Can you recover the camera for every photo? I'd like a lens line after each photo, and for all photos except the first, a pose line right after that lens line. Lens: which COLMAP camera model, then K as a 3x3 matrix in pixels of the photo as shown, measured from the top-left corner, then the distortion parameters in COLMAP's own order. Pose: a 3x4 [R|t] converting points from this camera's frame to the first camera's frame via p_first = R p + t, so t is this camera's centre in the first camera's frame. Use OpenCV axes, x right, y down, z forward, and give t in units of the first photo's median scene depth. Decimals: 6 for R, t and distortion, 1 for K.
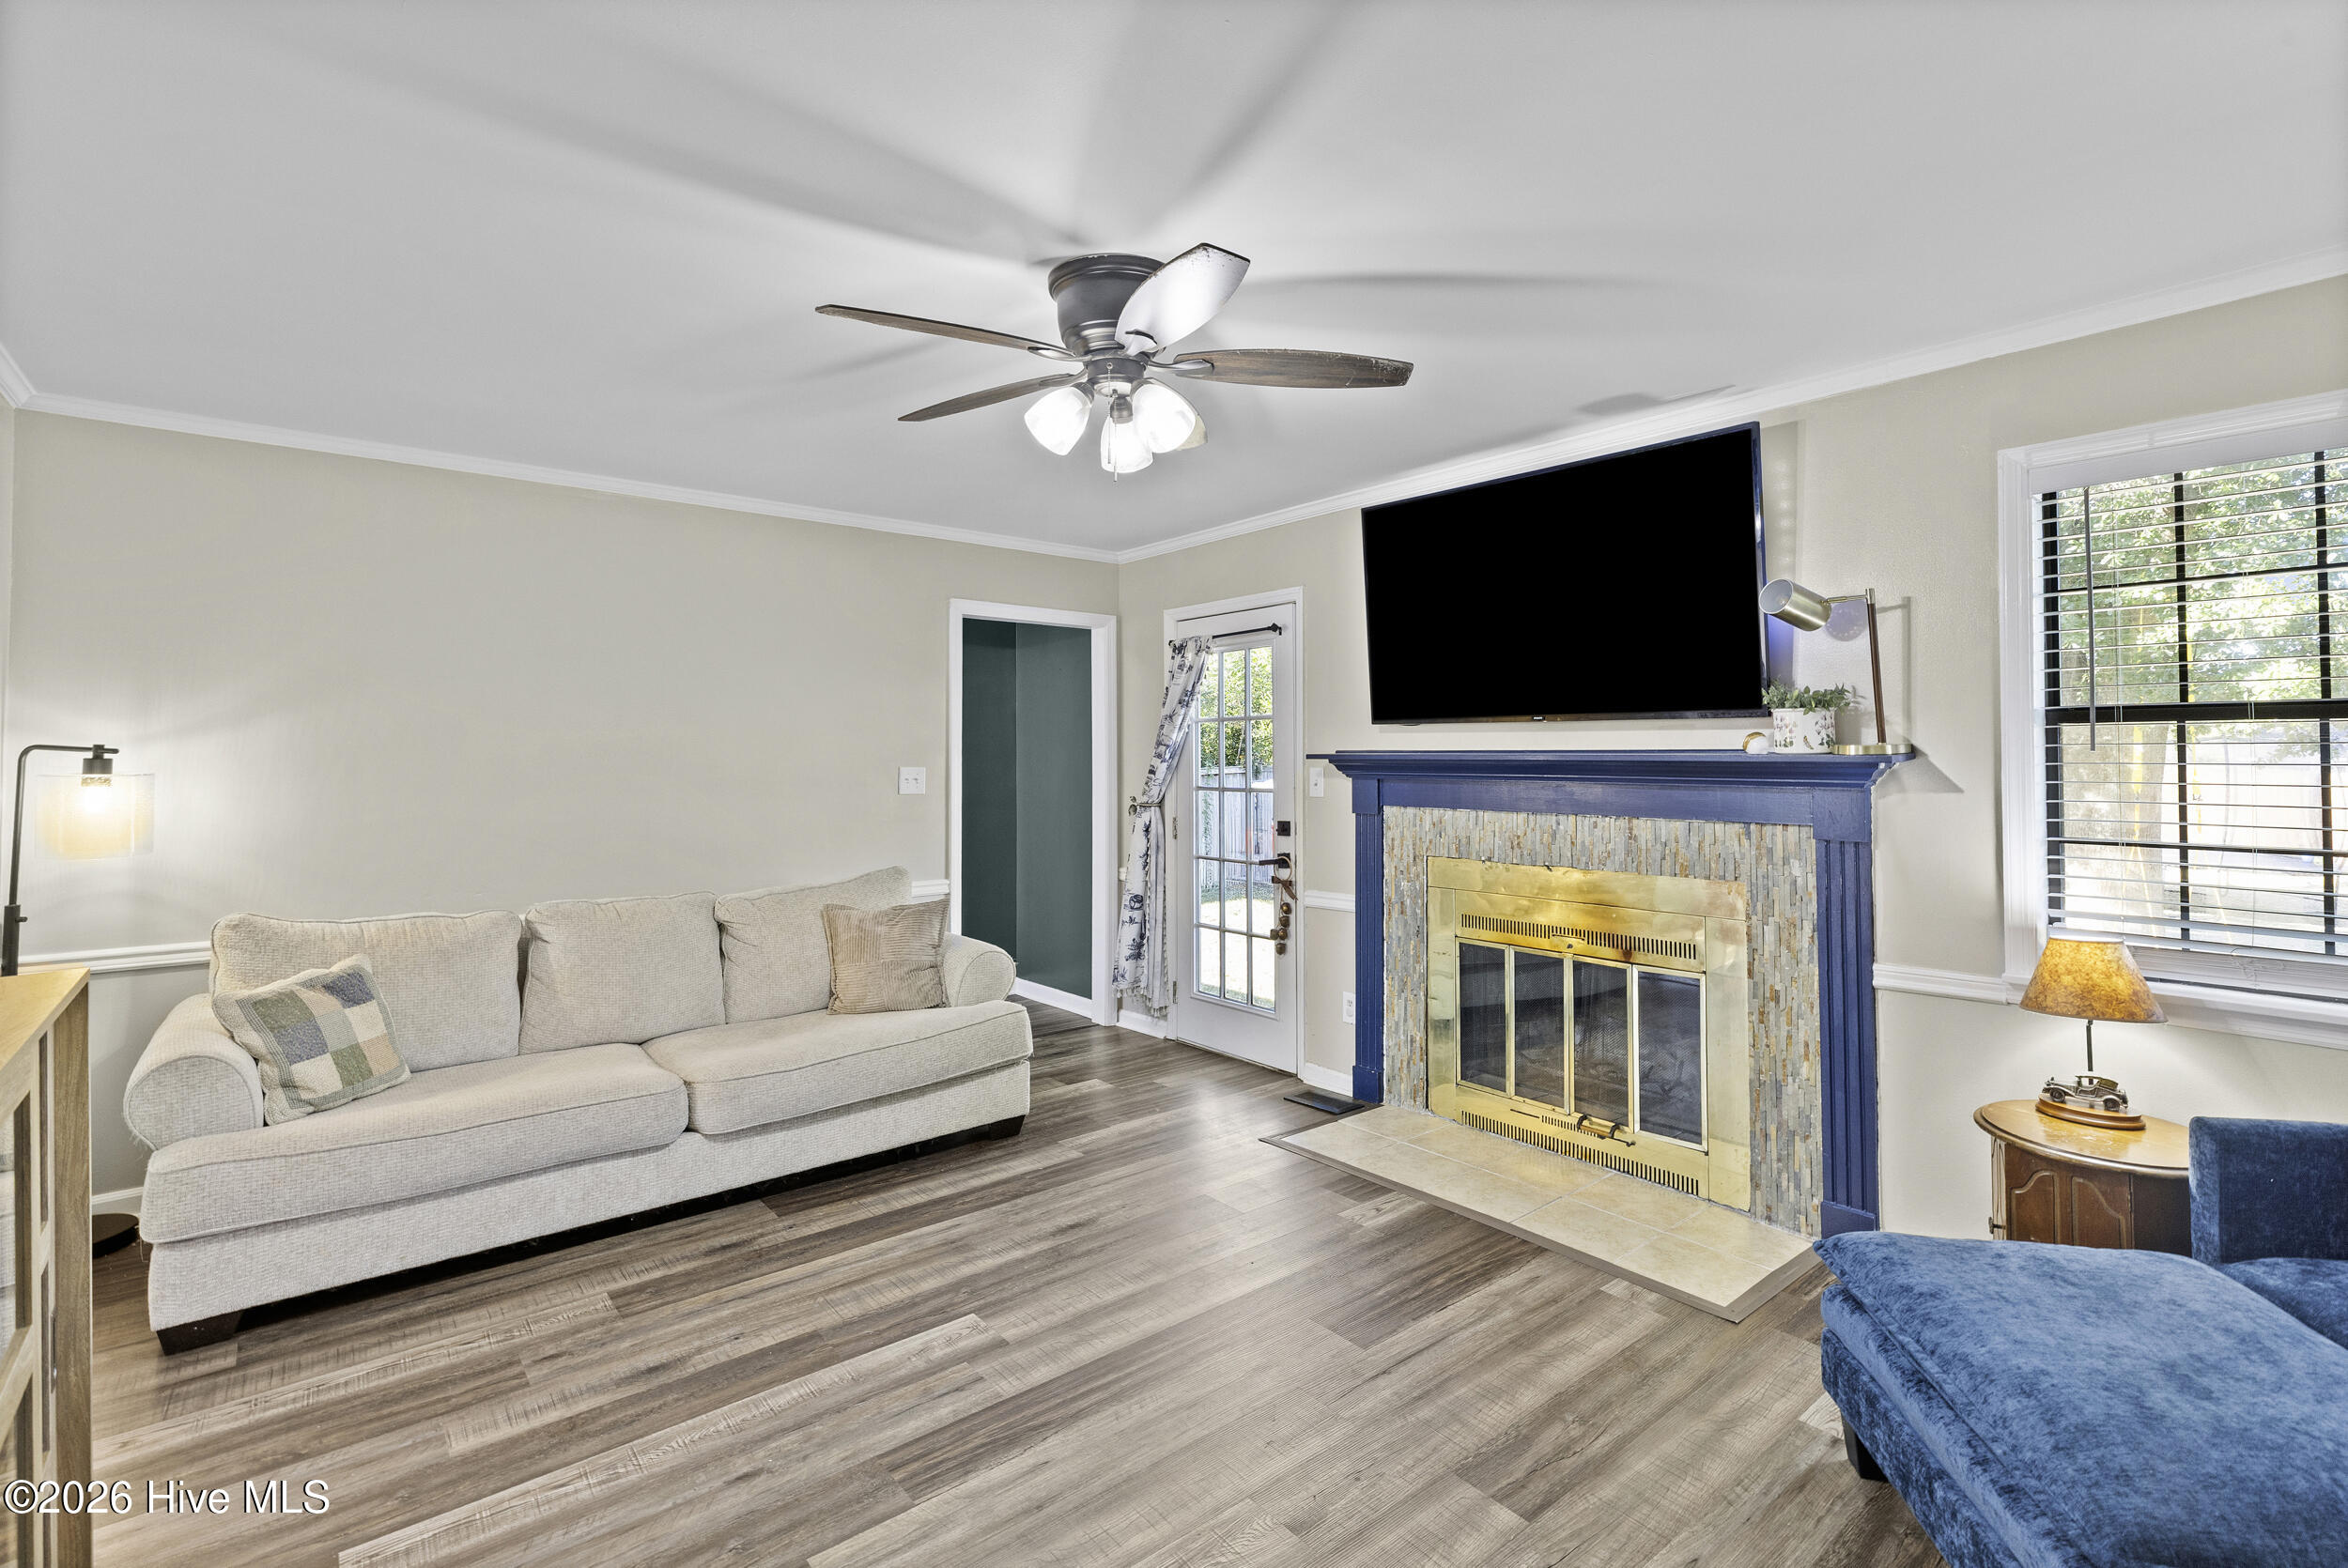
lens RADIAL K [[1068.9, 0, 1169.1], [0, 1068.9, 732.4], [0, 0, 1]] dist [0.004042, 0.000176]
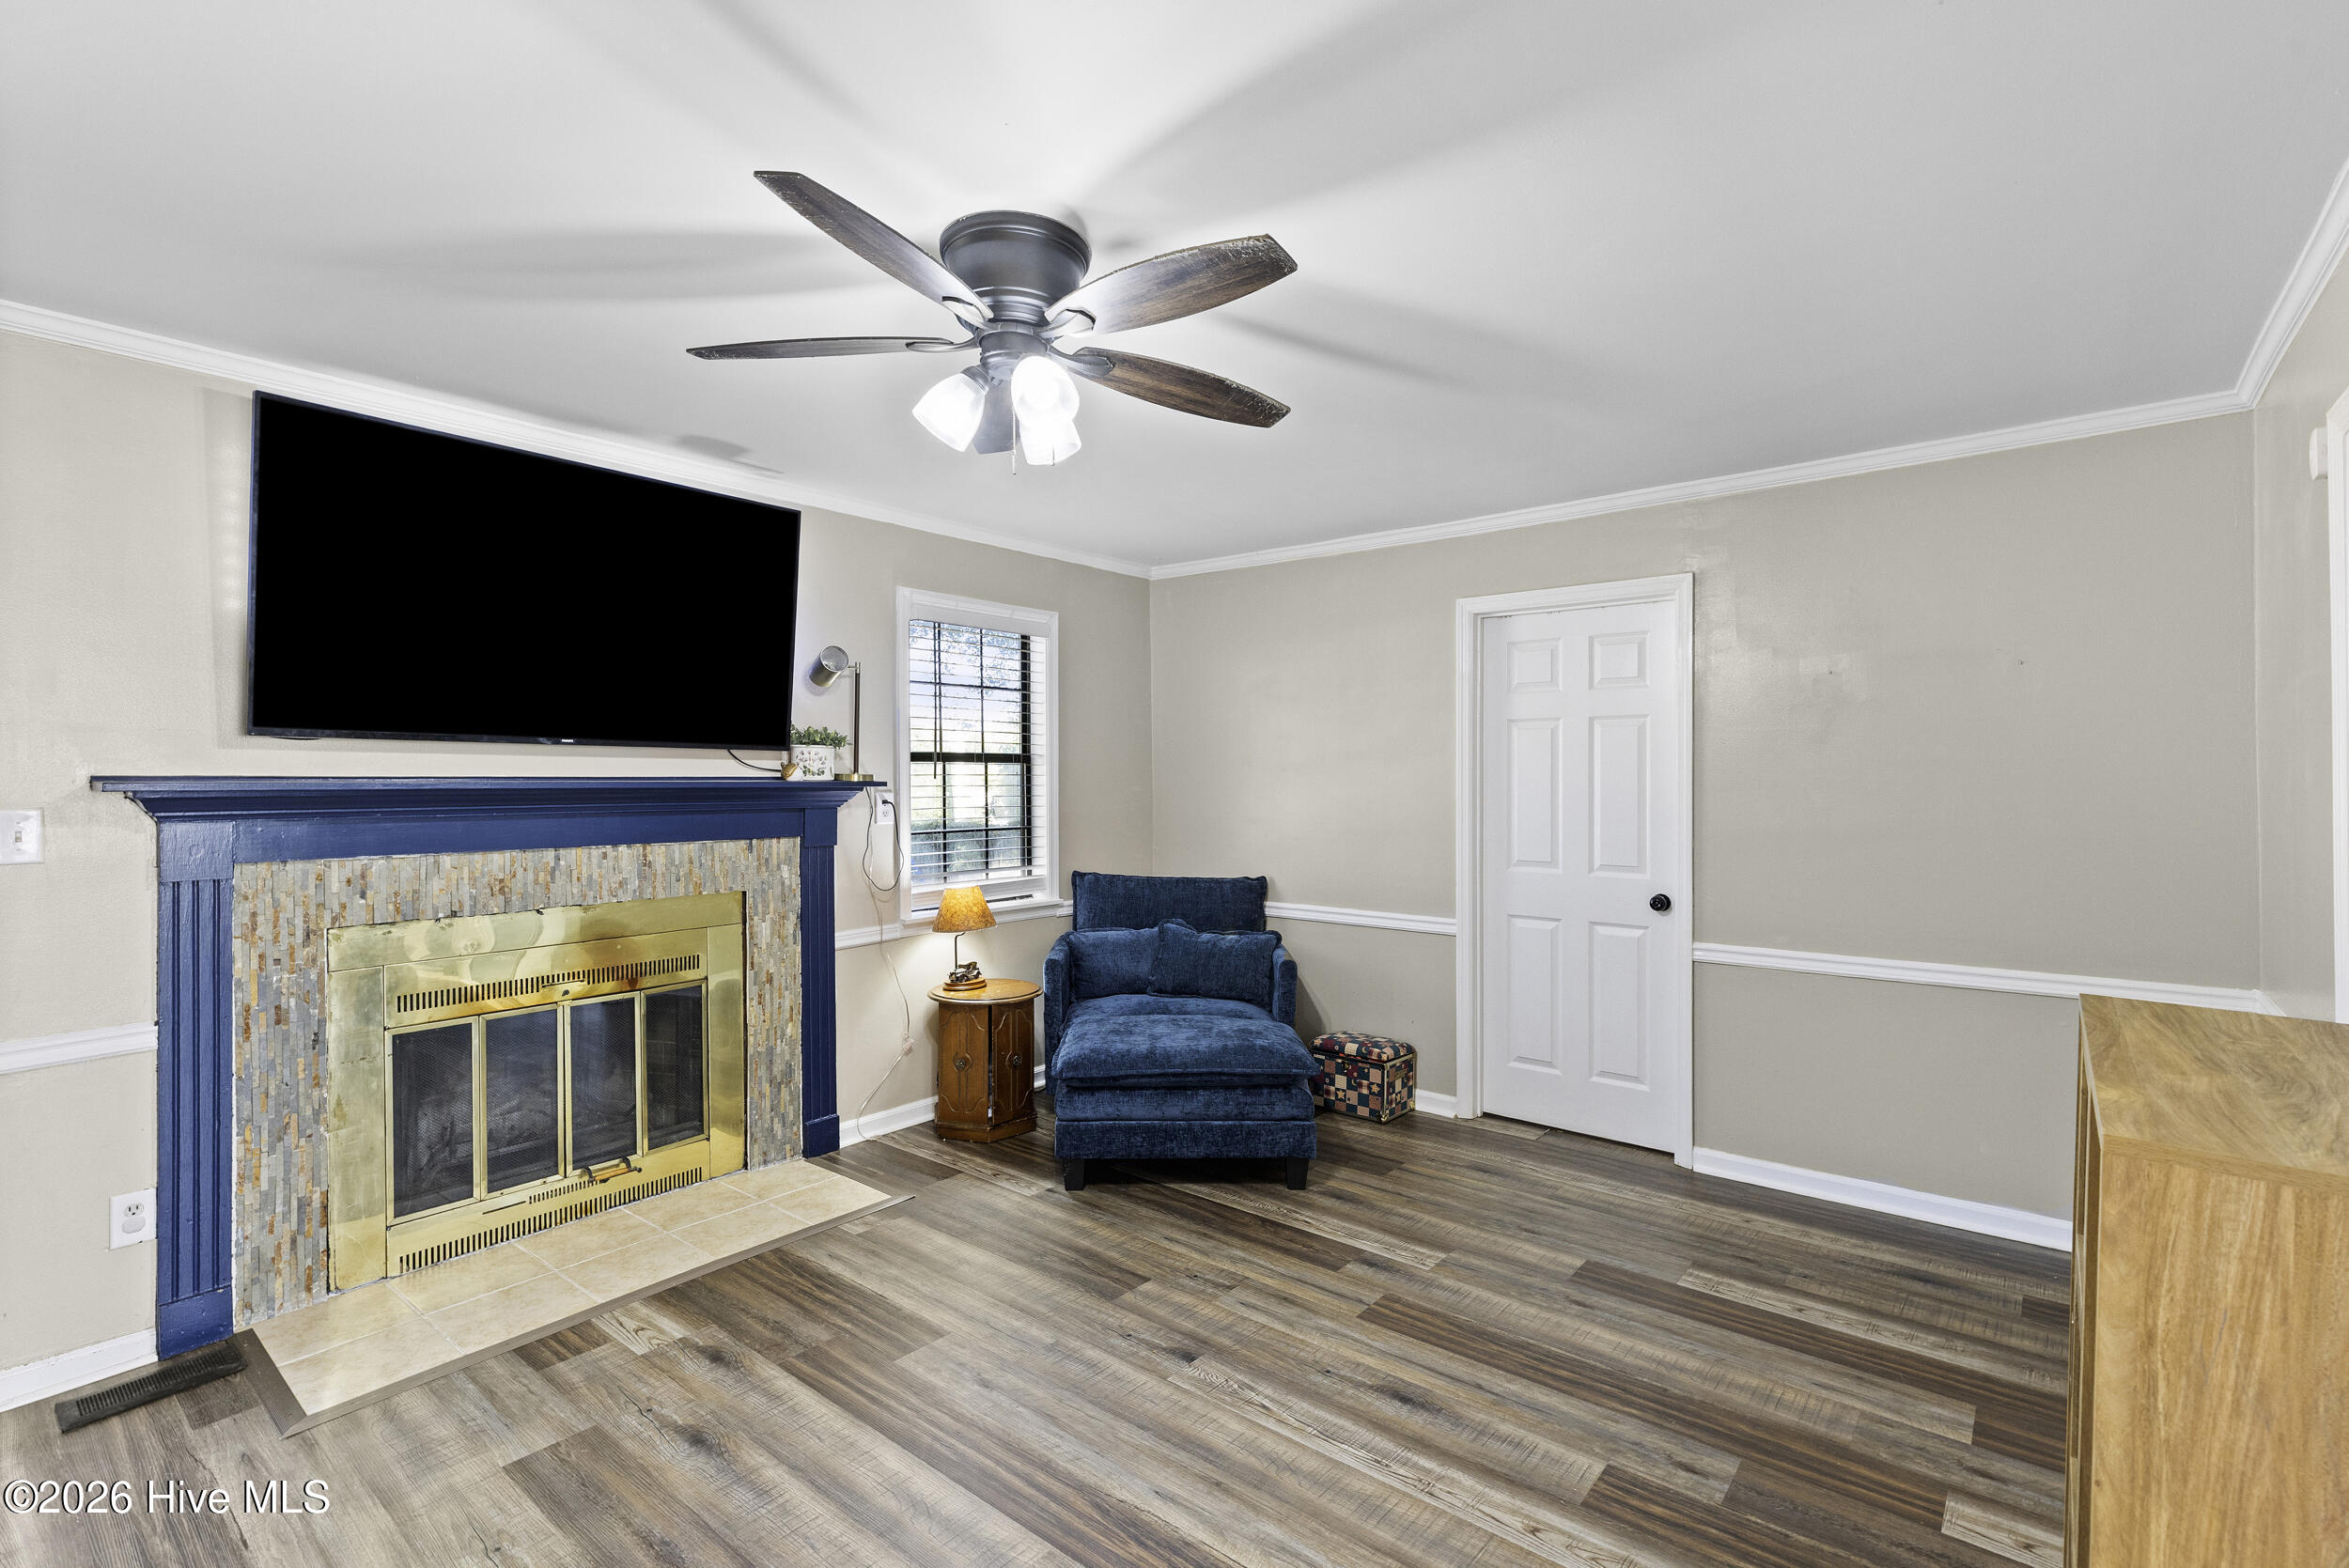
lens RADIAL K [[1069.4, 0, 1176.5], [0, 1069.4, 777.5], [0, 0, 1]] dist [0.004042, 0.000176]
pose [[-0.199661, 0.001390, 0.979864, -0.728712], [-0.018427, 0.999817, -0.005173, 0.014379], [-0.979692, -0.019089, -0.199599, 0.794213]]
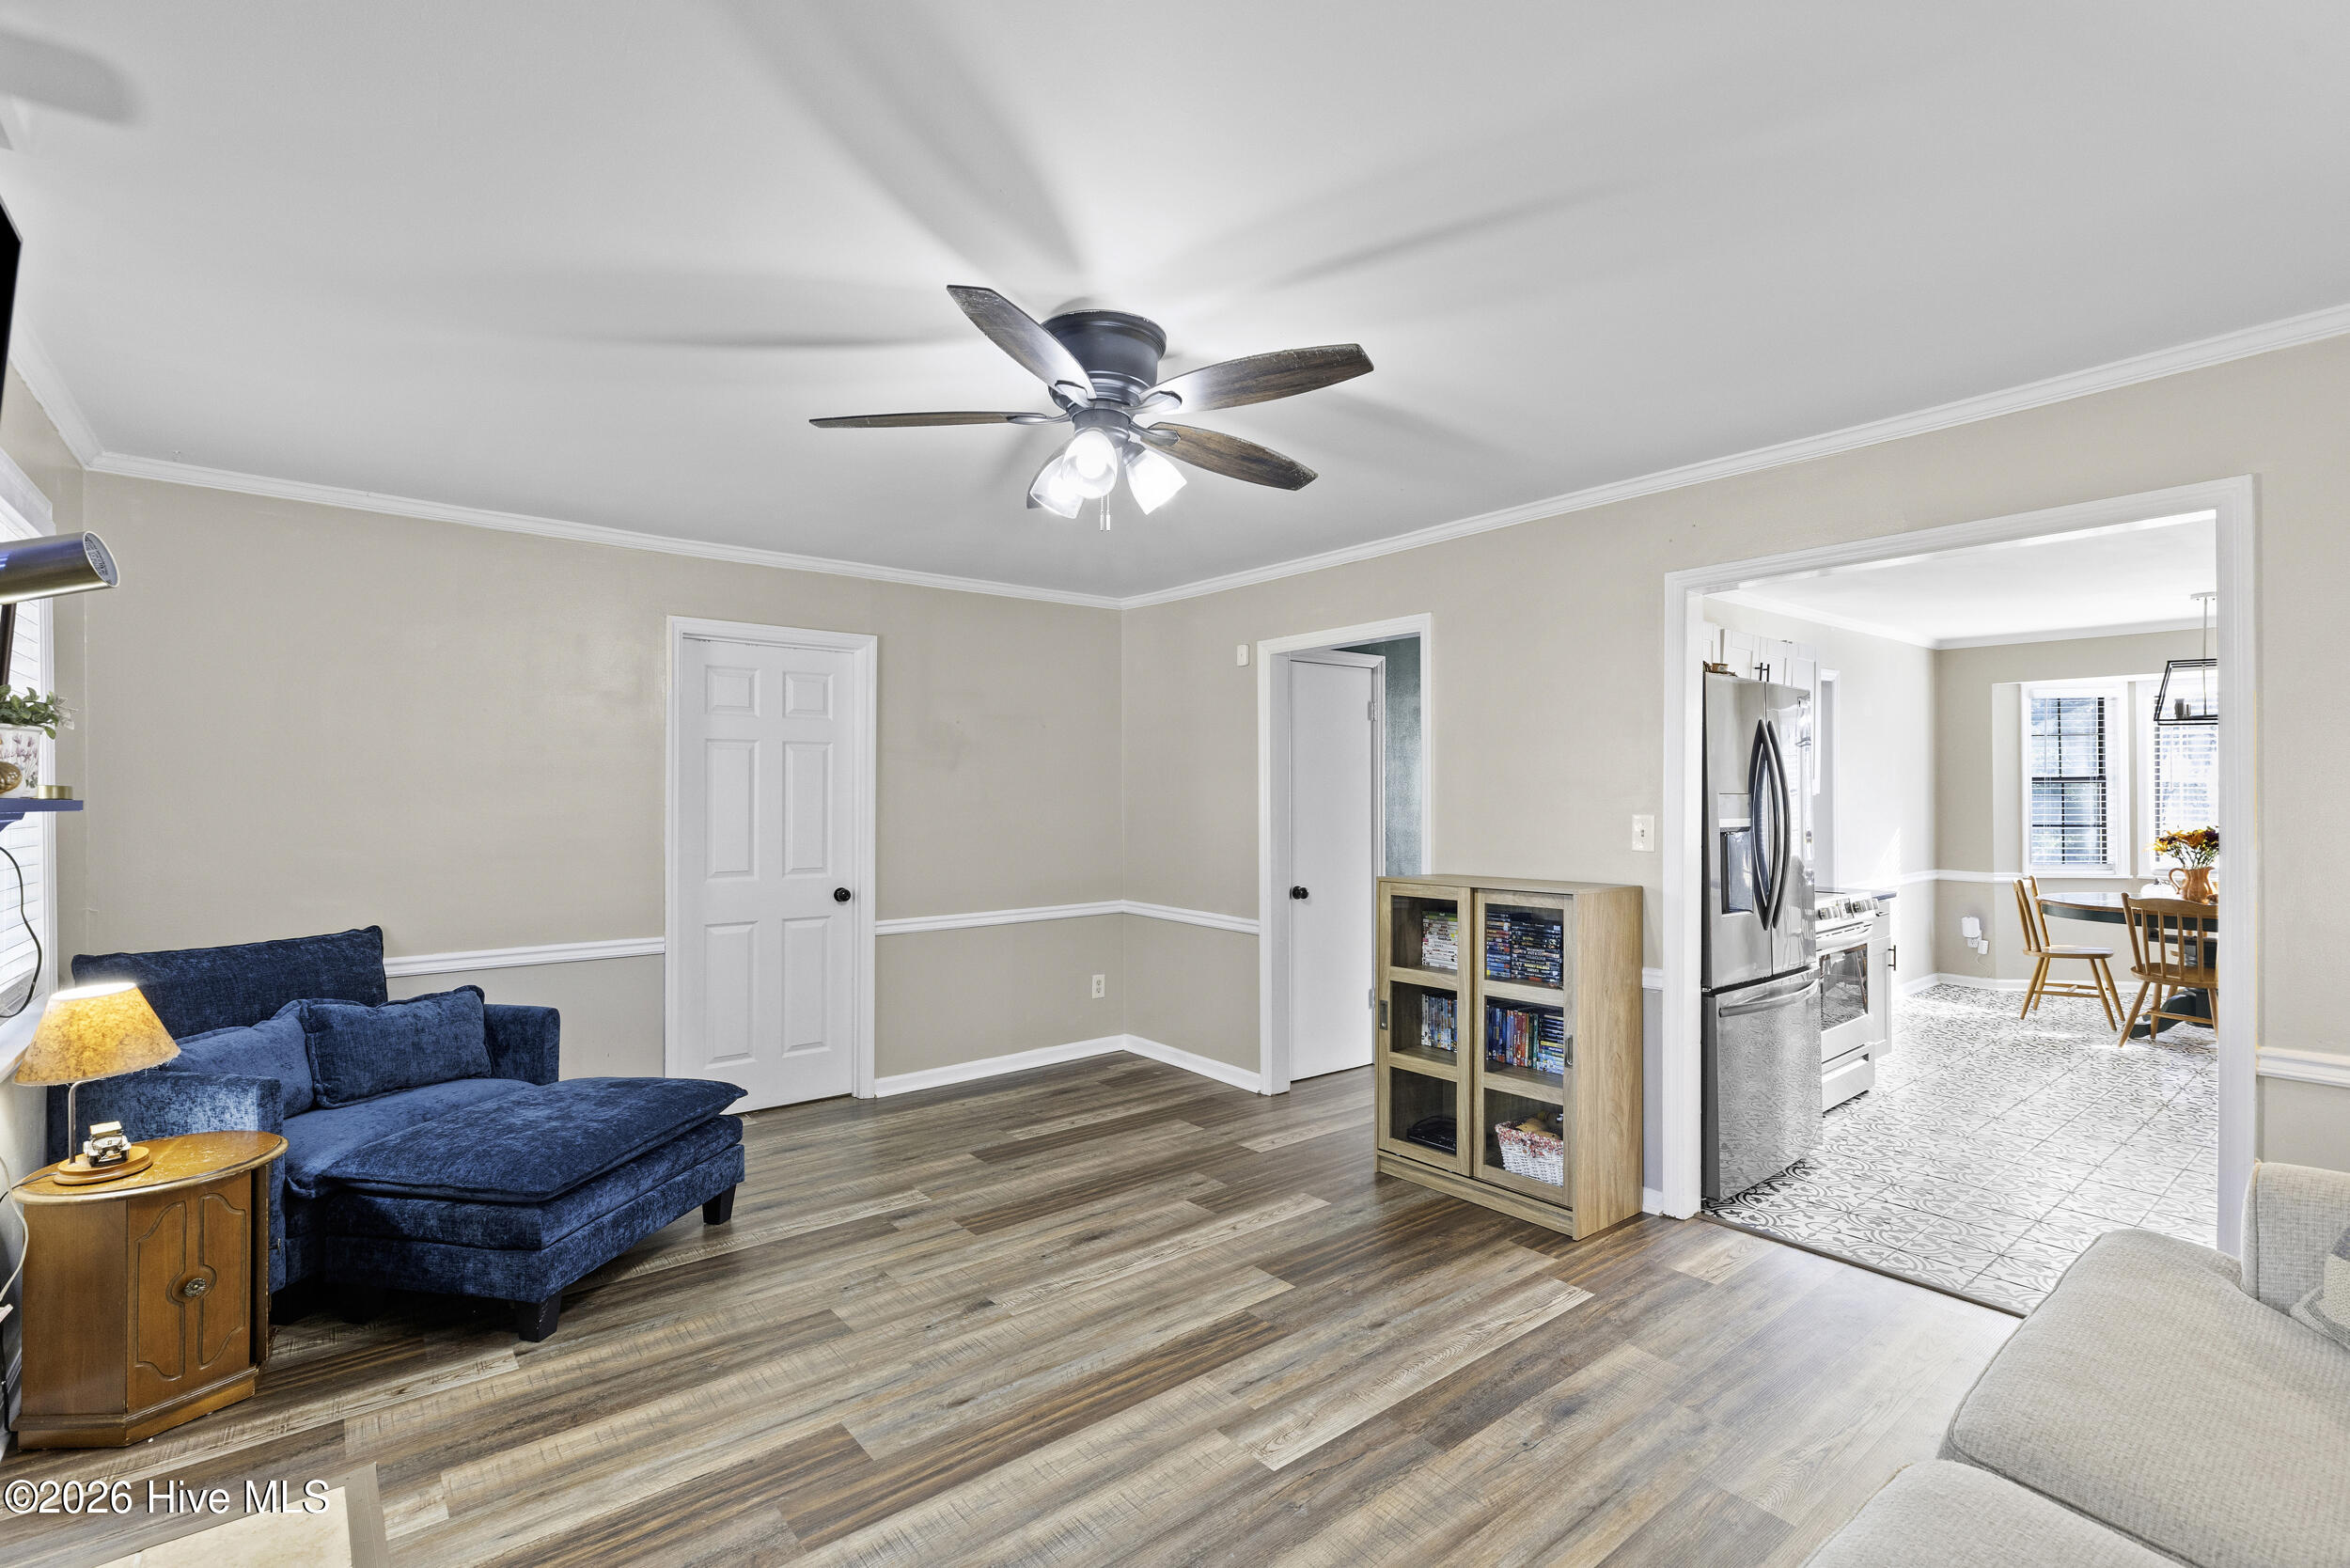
lens RADIAL K [[1070.0, 0, 1177.7], [0, 1070.0, 796.8], [0, 0, 1]] dist [0.004042, 0.000176]
pose [[-0.999990, 0.003755, -0.002347, -0.091931], [0.003795, 0.999846, -0.017150, 0.030642], [0.002282, -0.017159, -0.999850, 1.550240]]
